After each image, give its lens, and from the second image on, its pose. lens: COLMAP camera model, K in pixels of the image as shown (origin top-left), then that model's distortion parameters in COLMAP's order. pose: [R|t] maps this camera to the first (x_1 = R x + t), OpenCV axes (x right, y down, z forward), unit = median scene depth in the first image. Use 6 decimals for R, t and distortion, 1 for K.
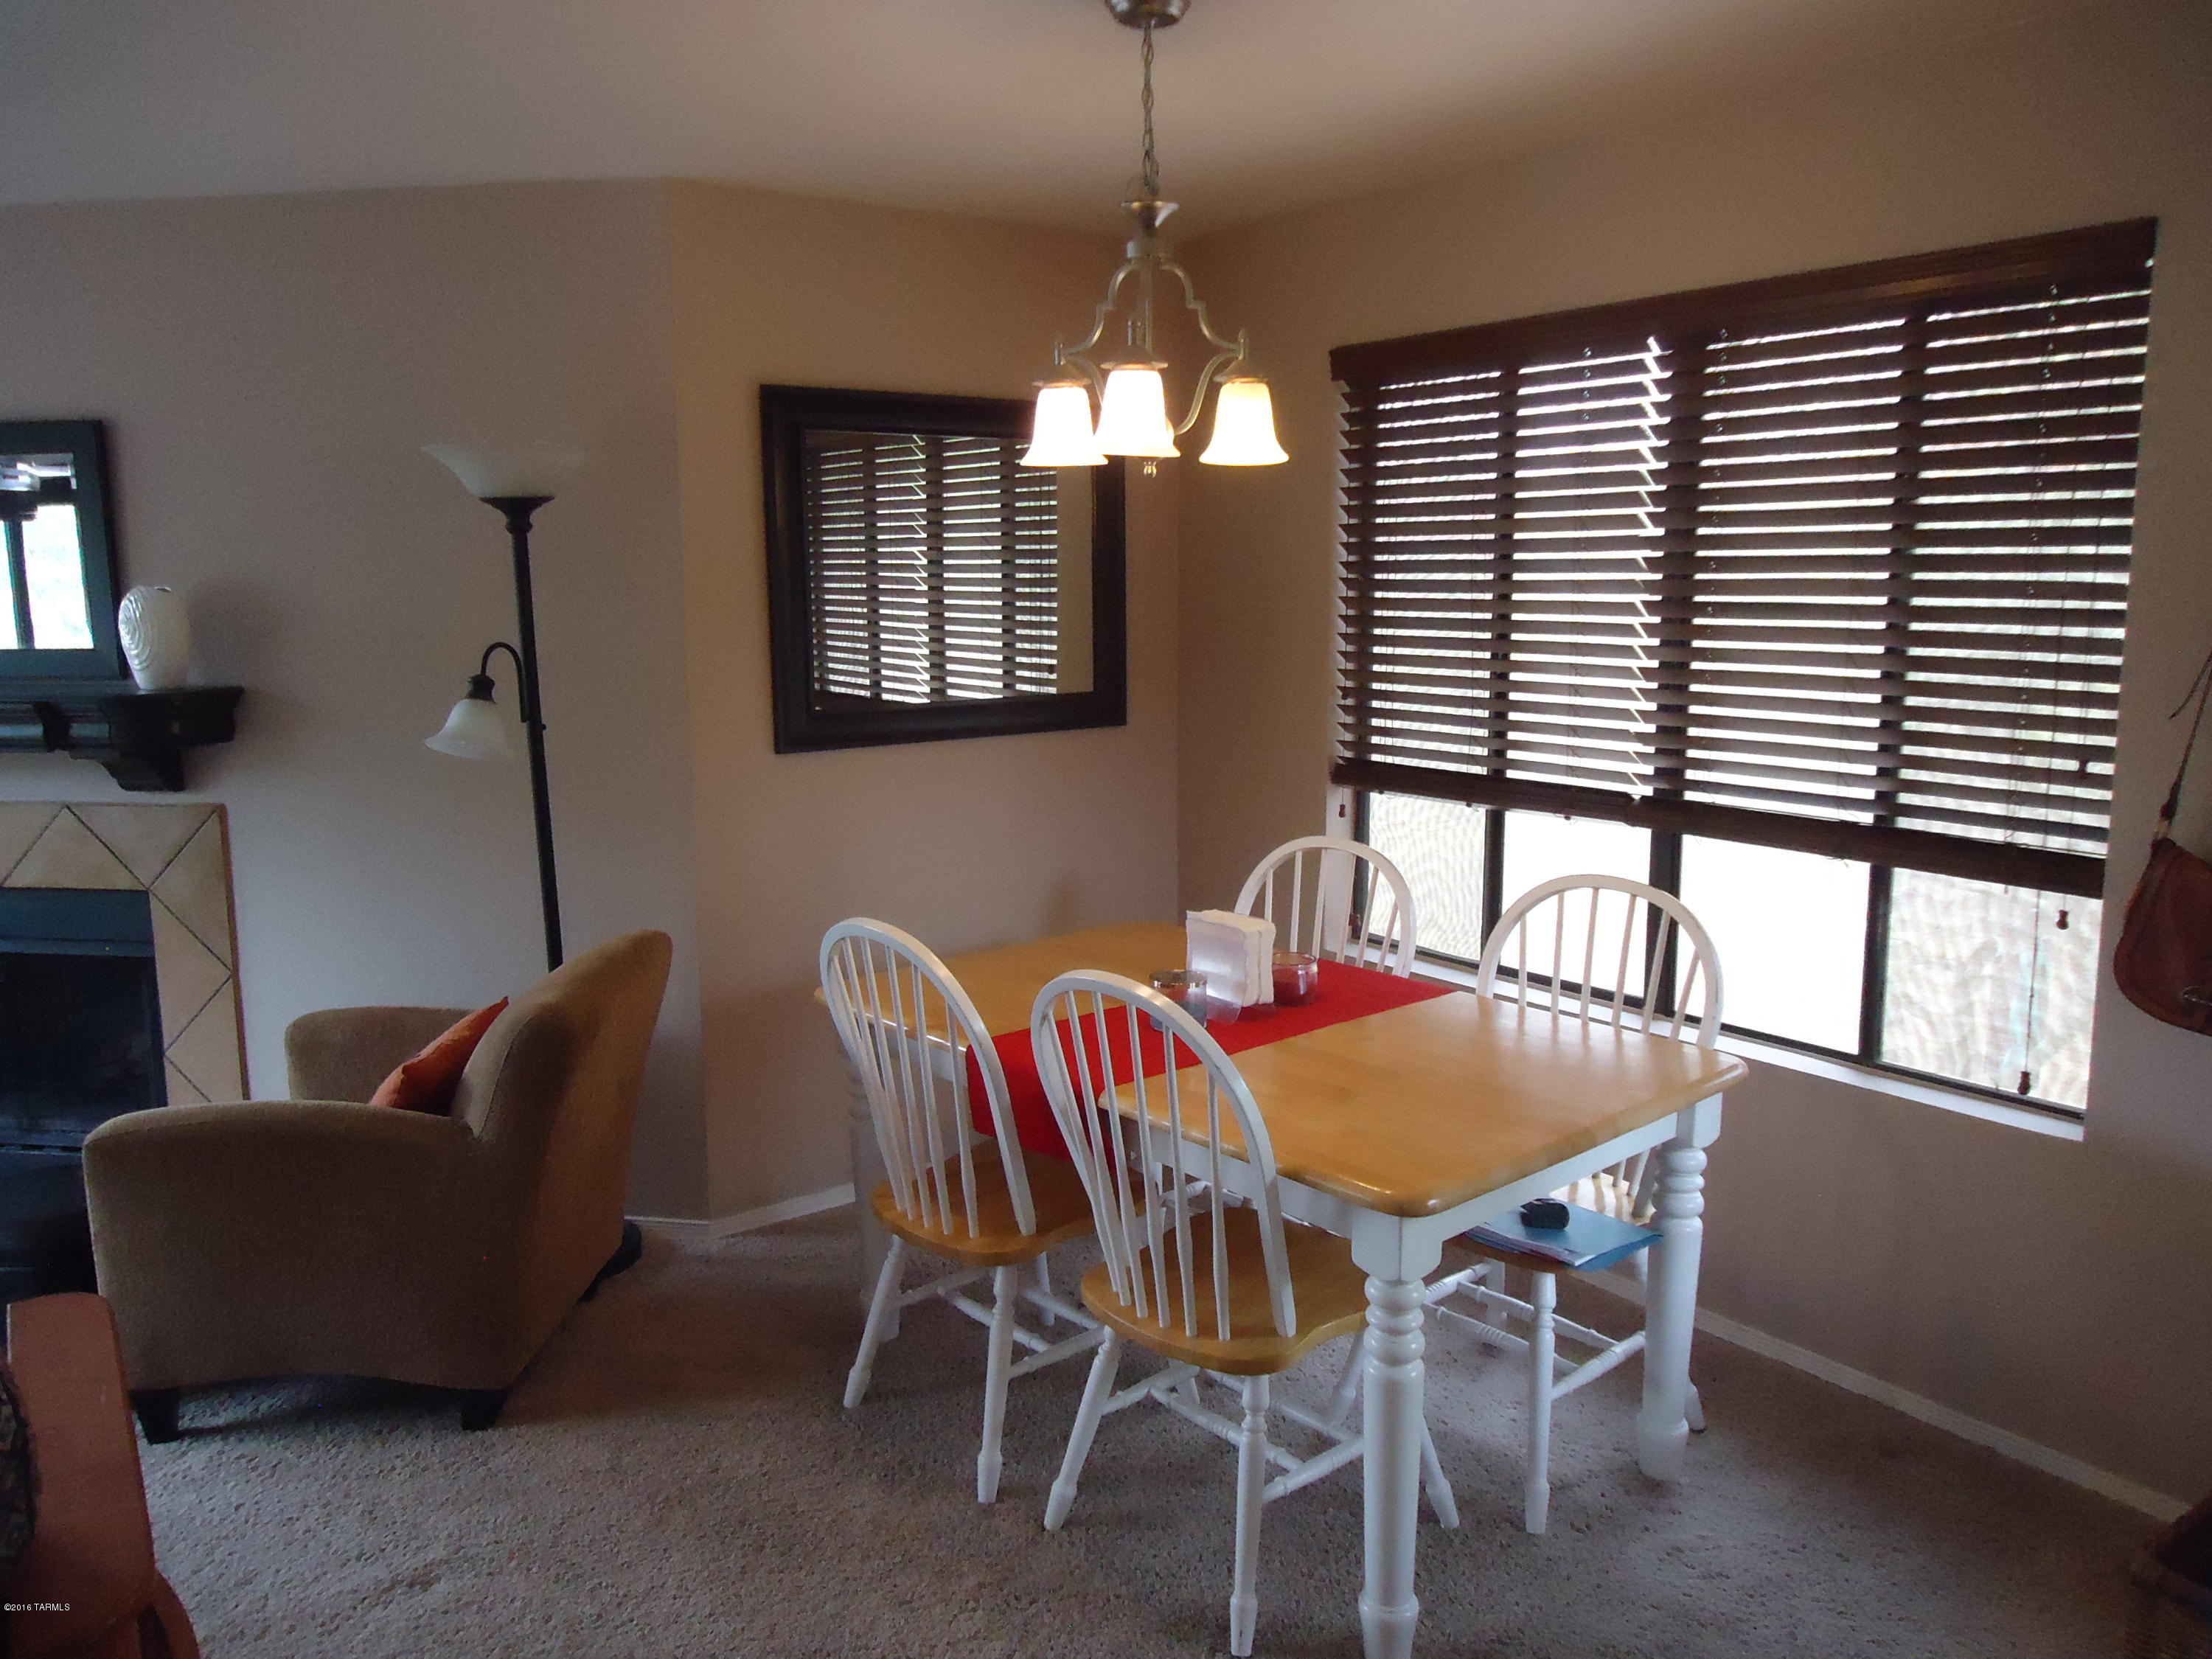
lens RADIAL K [[1645.9, 0, 1104.8], [0, 1645.9, 843.0], [0, 0, 1]] dist [-0.008220, 0.003604]
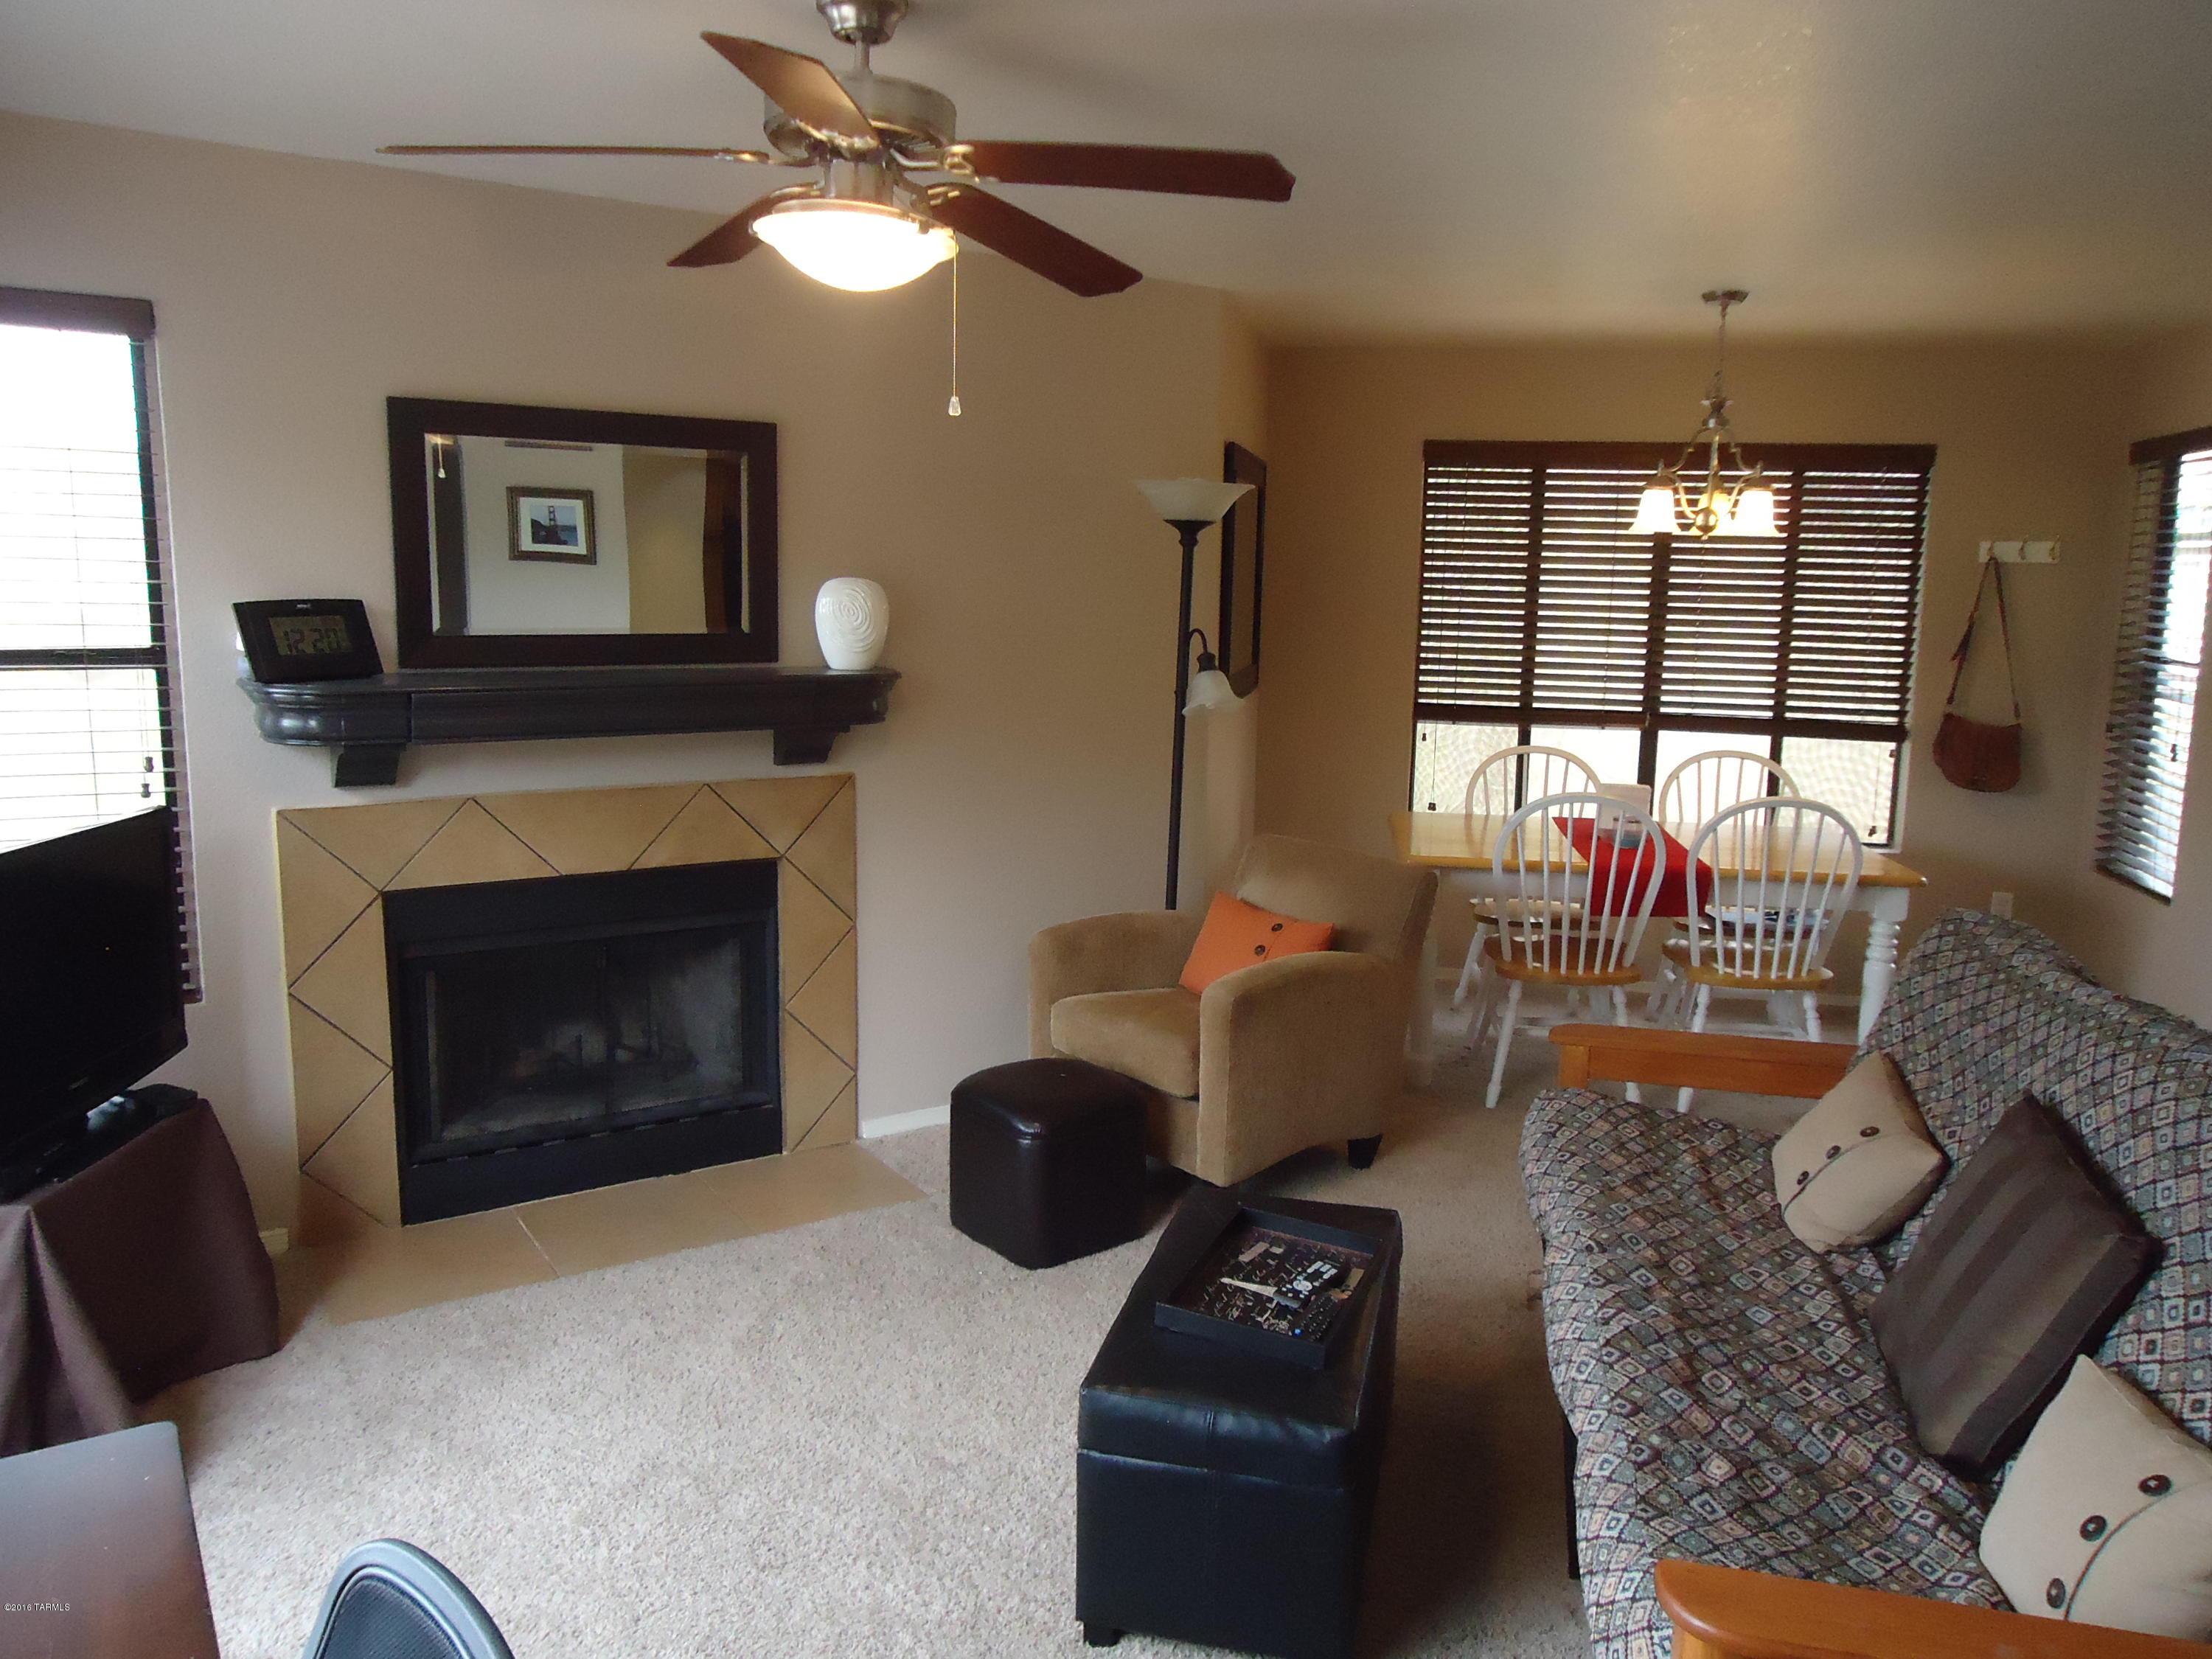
lens RADIAL K [[1645.9, 0, 1096.2], [0, 1645.9, 822.4], [0, 0, 1]] dist [-0.008220, 0.003604]
pose [[0.724054, -0.082011, 0.684851, -1.351240], [0.082894, 0.996056, 0.031639, -0.013725], [-0.684744, 0.033862, 0.727996, 0.083258]]
